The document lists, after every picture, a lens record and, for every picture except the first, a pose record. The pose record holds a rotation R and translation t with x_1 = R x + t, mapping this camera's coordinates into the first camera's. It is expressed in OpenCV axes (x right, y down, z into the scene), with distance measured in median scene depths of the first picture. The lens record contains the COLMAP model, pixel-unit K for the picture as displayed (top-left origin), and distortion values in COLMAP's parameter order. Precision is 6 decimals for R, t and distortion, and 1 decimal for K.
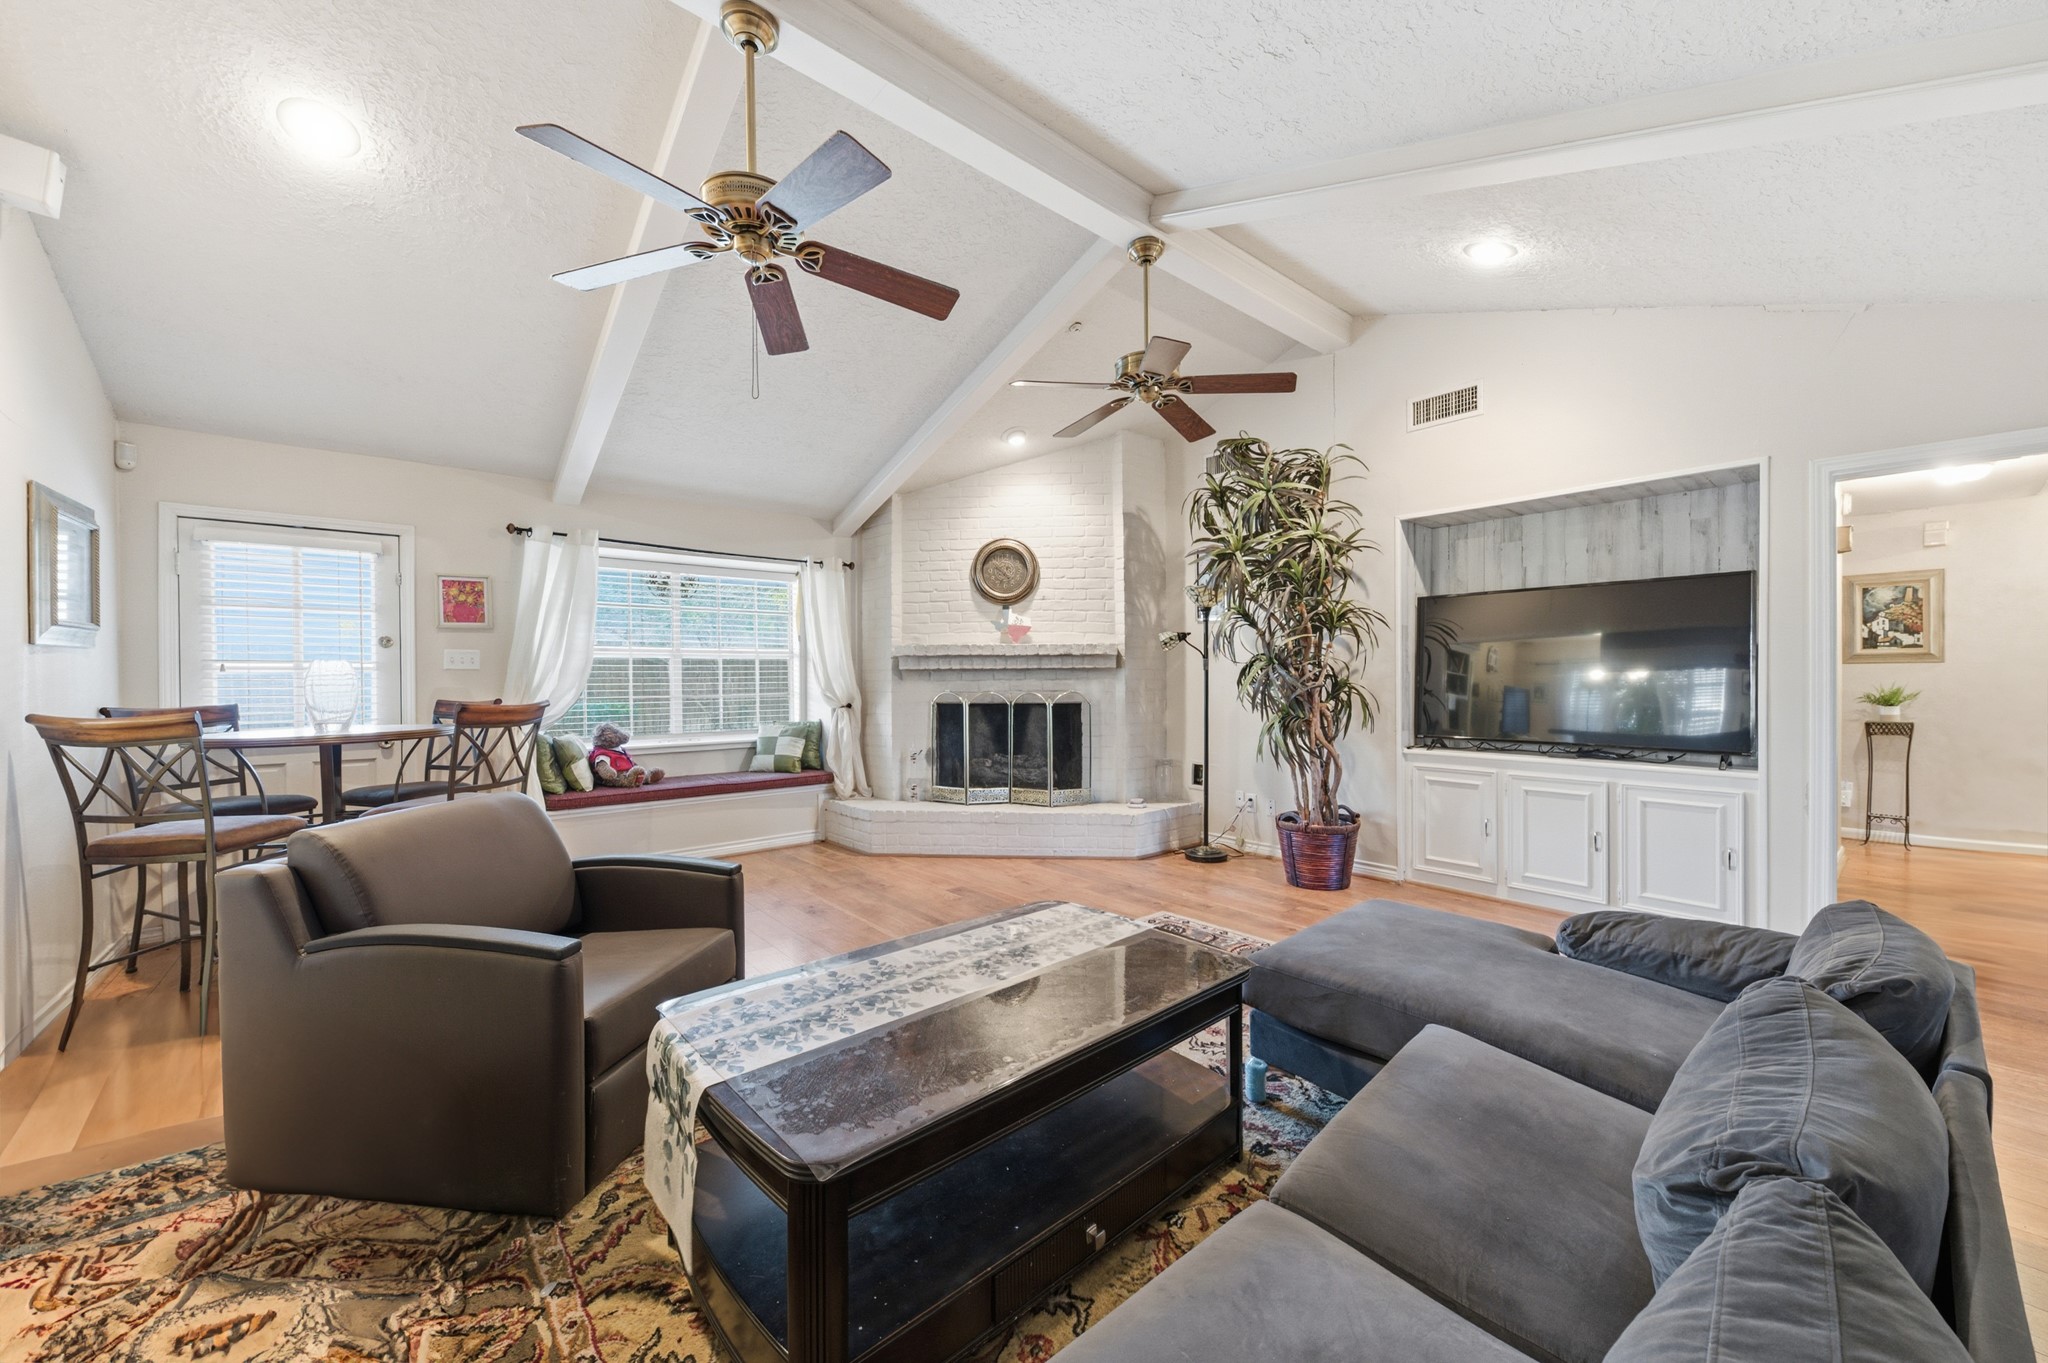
lens RADIAL K [[758.2, 0, 1024.9], [0, 758.2, 686.3], [0, 0, 1]] dist [-0.031069, 0.000091]
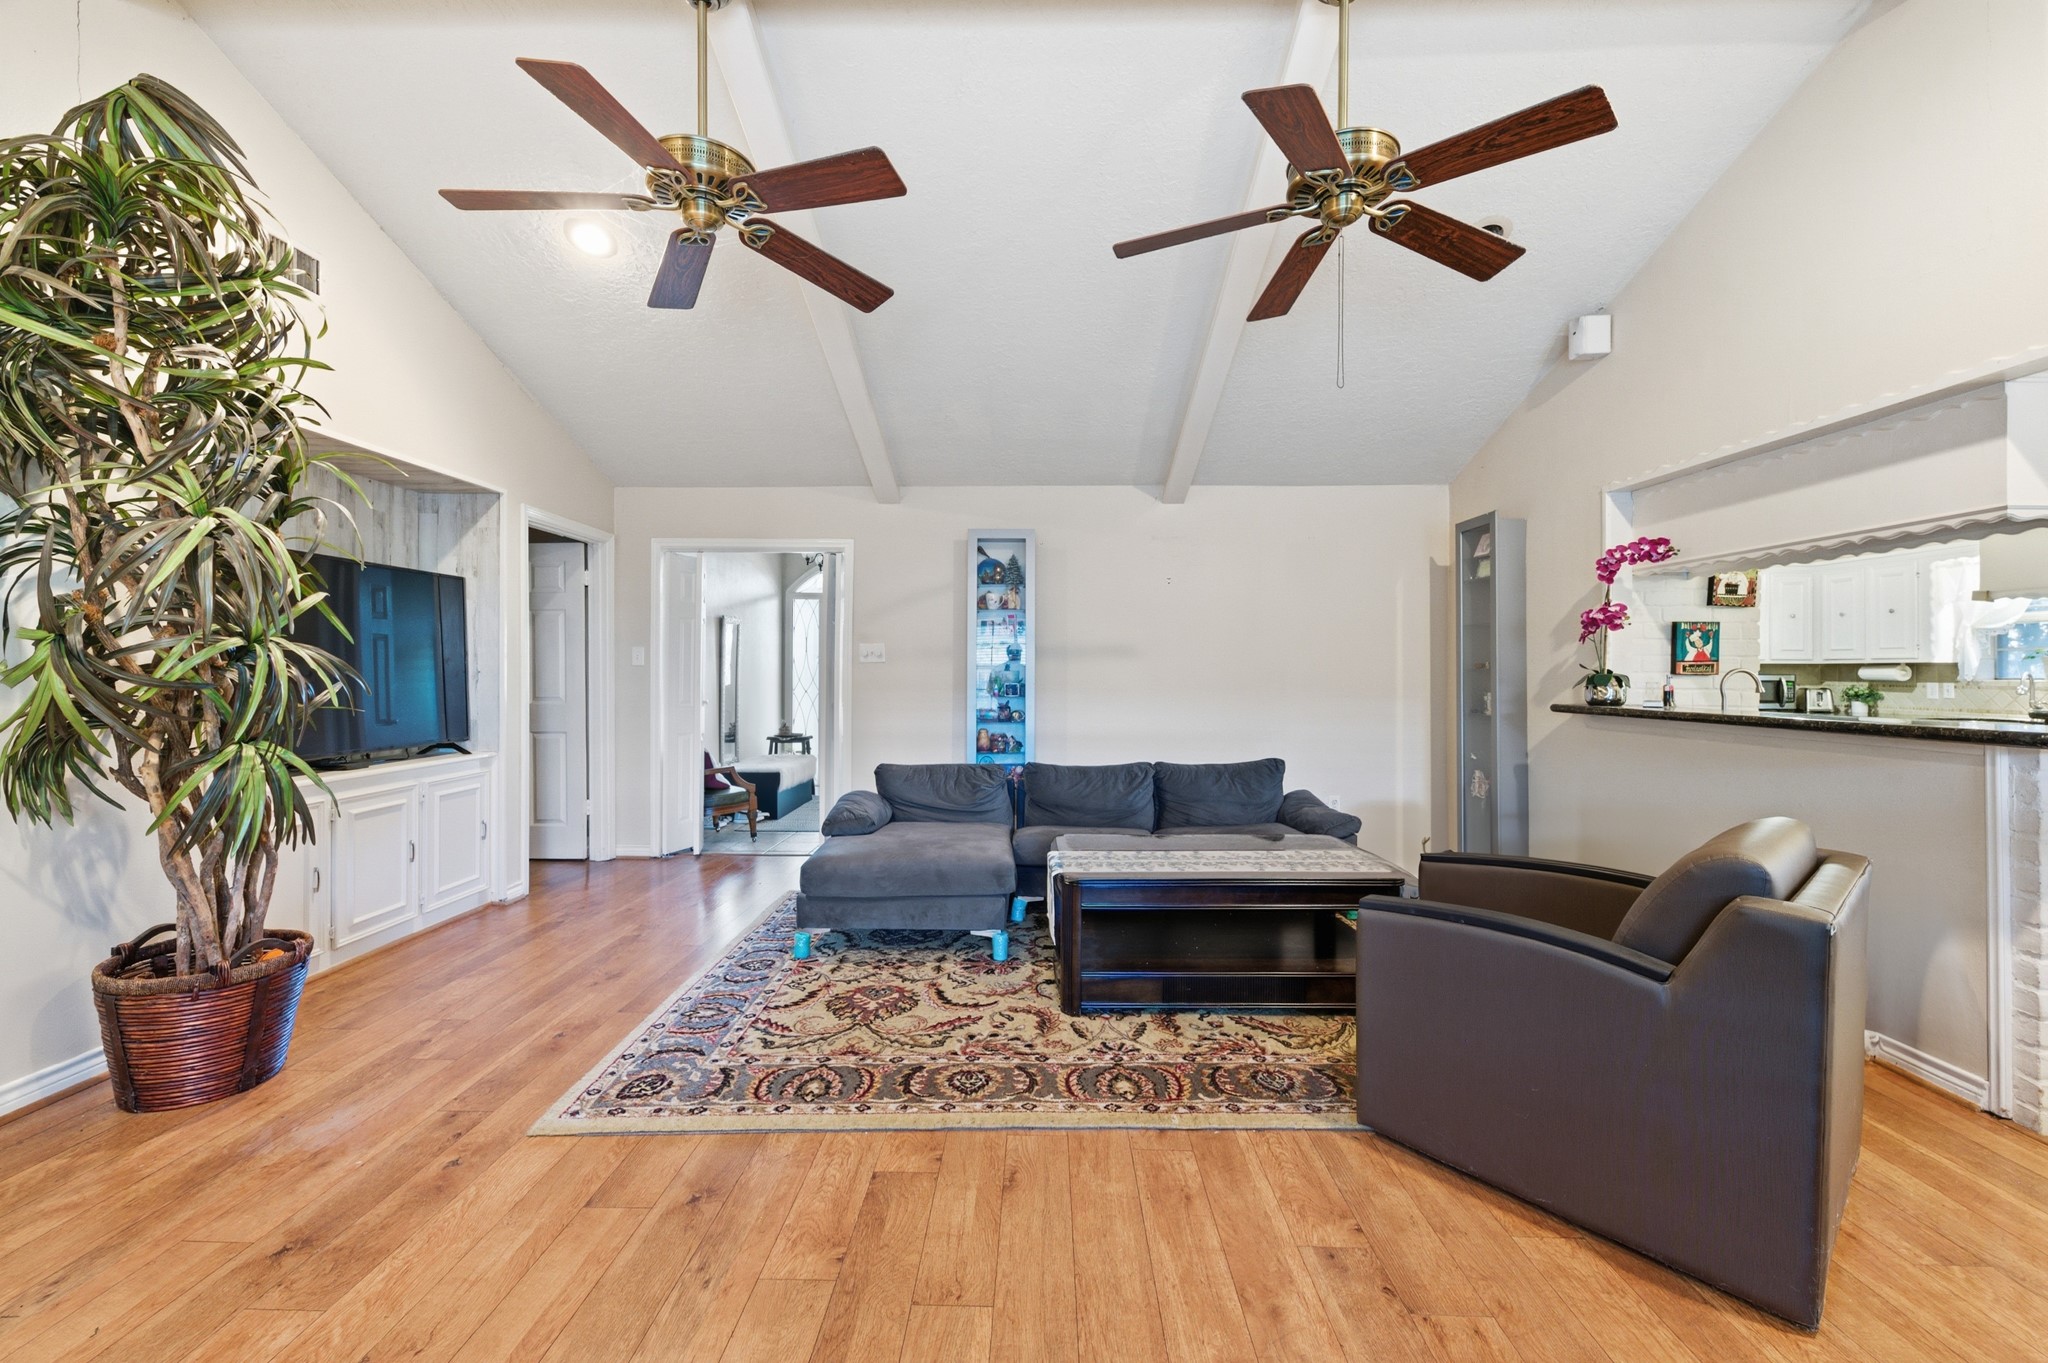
lens RADIAL K [[827.8, 0, 1028.9], [0, 827.8, 667.5], [0, 0, 1]] dist [-0.002178, 0.000059]
pose [[-0.750706, 0.005031, 0.660617, -0.311668], [0.010013, 0.999943, 0.003764, -0.008419], [-0.660560, 0.009440, -0.750714, 0.850397]]
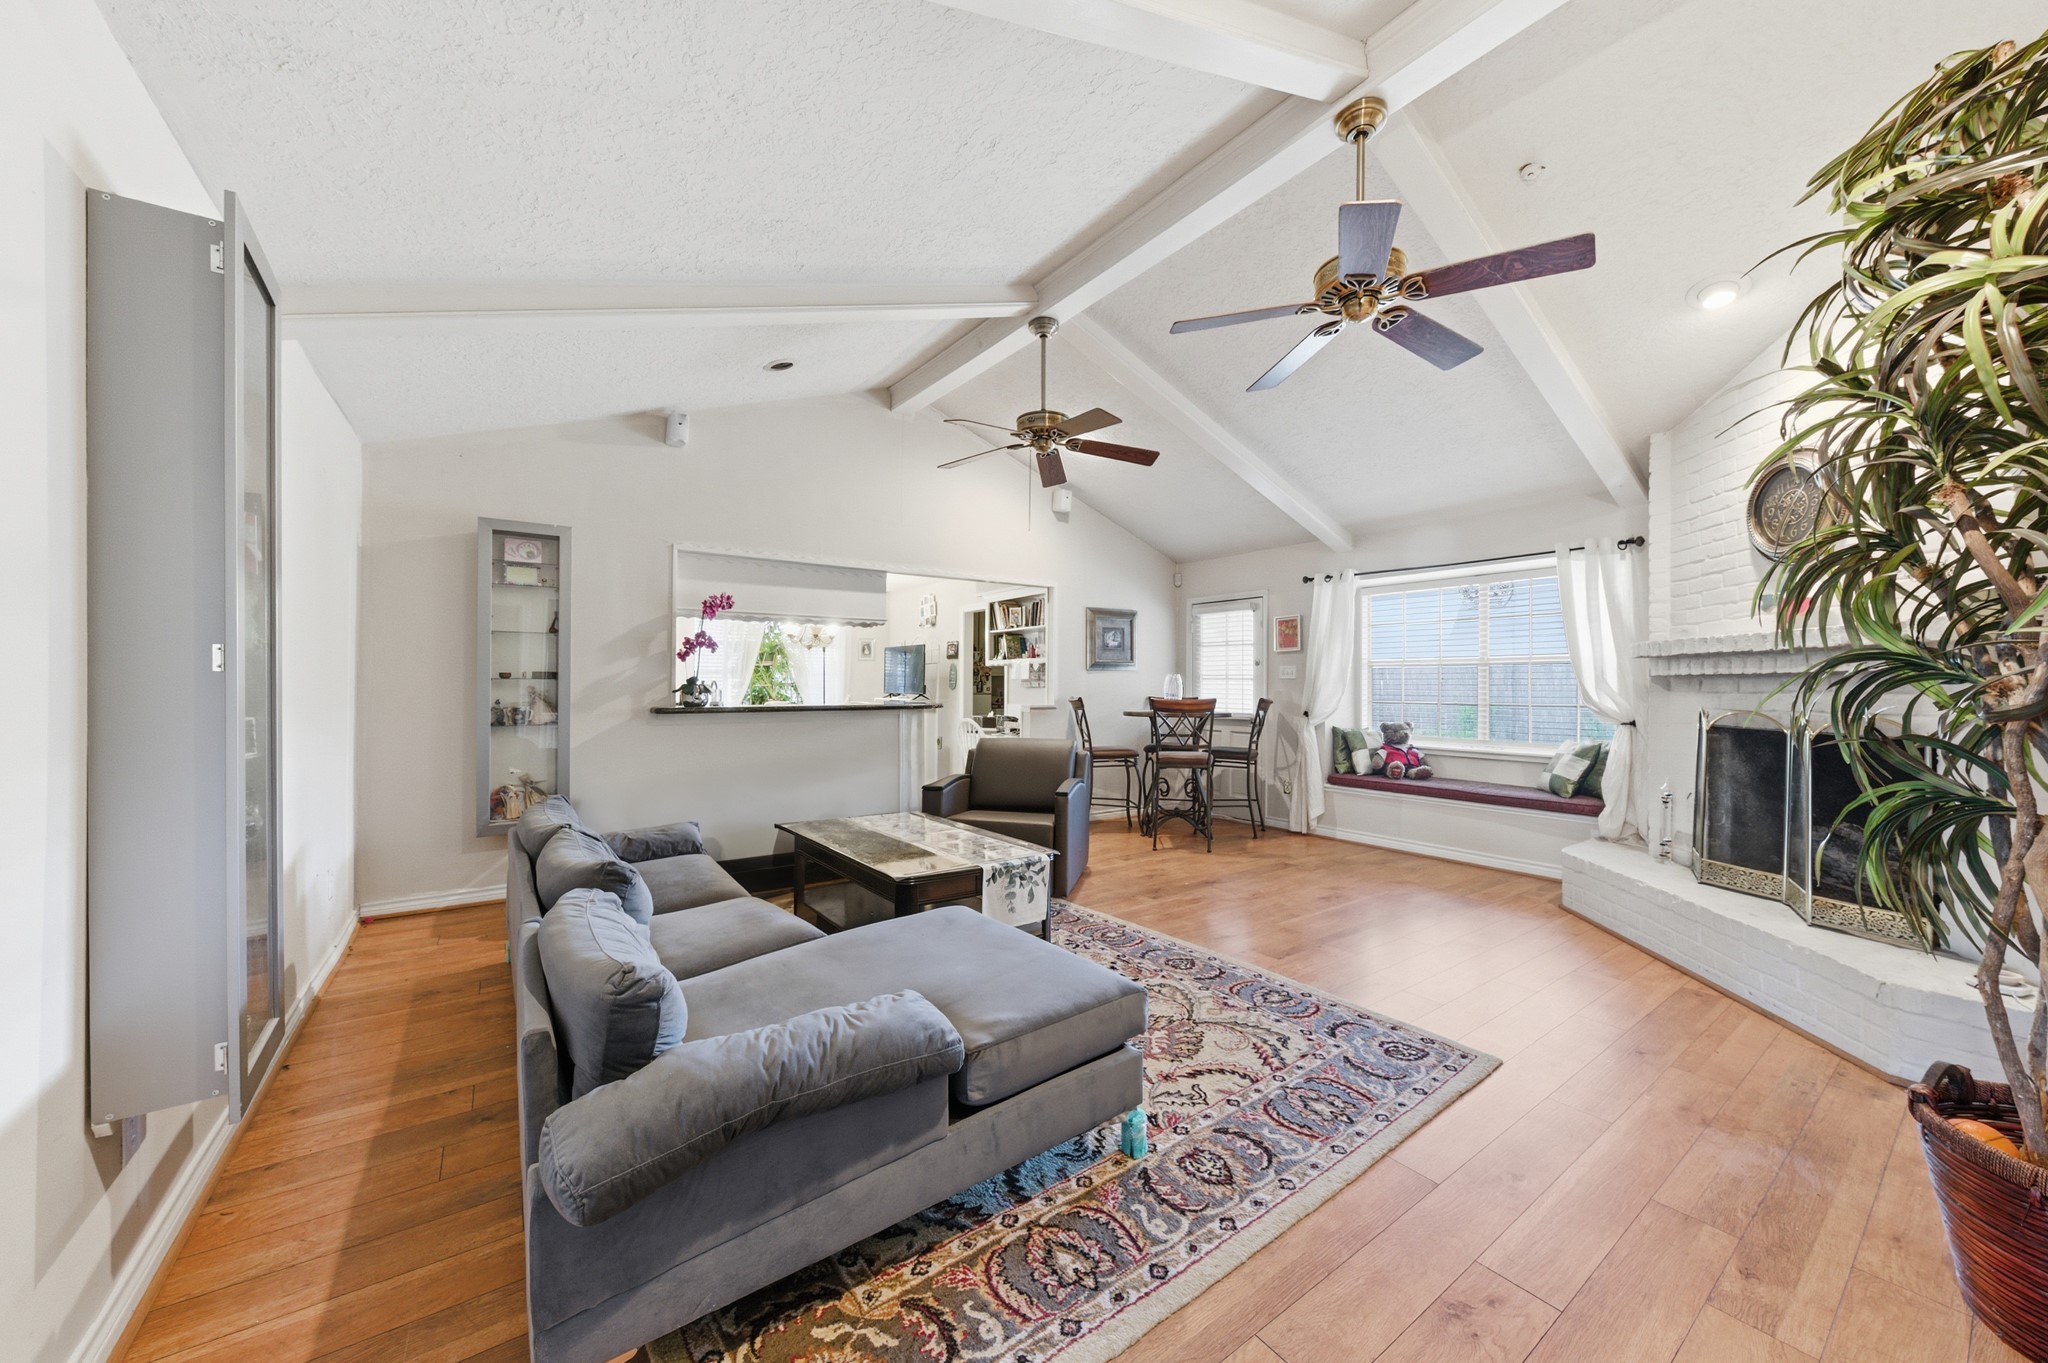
lens RADIAL K [[733.2, 0, 1024.0], [0, 733.2, 681.5], [0, 0, 1]] dist [0.000932, 0.000188]
pose [[-0.083233, -0.000557, -0.996530, 0.589440], [-0.018672, 0.999825, 0.001000, -0.006529], [0.996355, 0.018690, -0.083229, 0.463554]]
